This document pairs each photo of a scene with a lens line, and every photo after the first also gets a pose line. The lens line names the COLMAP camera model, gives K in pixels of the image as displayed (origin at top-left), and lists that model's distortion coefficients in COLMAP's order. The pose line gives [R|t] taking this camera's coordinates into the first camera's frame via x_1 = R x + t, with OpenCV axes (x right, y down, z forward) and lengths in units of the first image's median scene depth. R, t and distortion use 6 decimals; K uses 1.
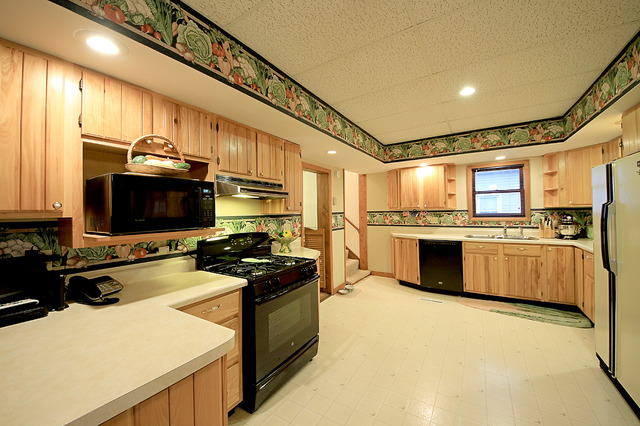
lens RADIAL K [[242.8, 0, 321.5], [0, 242.8, 210.4], [0, 0, 1]] dist [-0.000860, -0.000604]
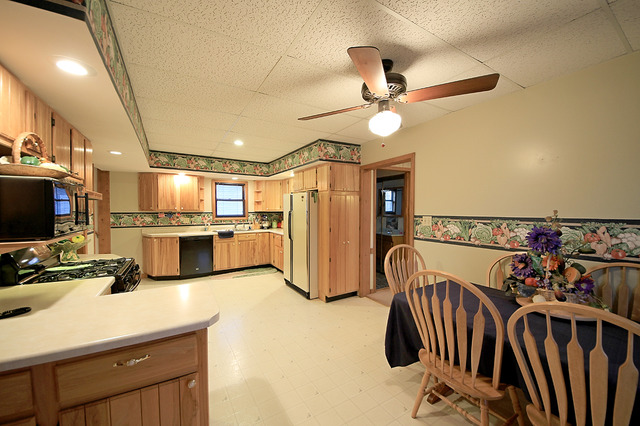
lens RADIAL K [[242.8, 0, 315.3], [0, 242.8, 215.4], [0, 0, 1]] dist [-0.000860, -0.000604]
pose [[0.457704, -0.004516, 0.889093, -0.360405], [-0.012639, 0.999853, 0.011585, -0.007589], [-0.889015, -0.016539, 0.457580, -0.136859]]
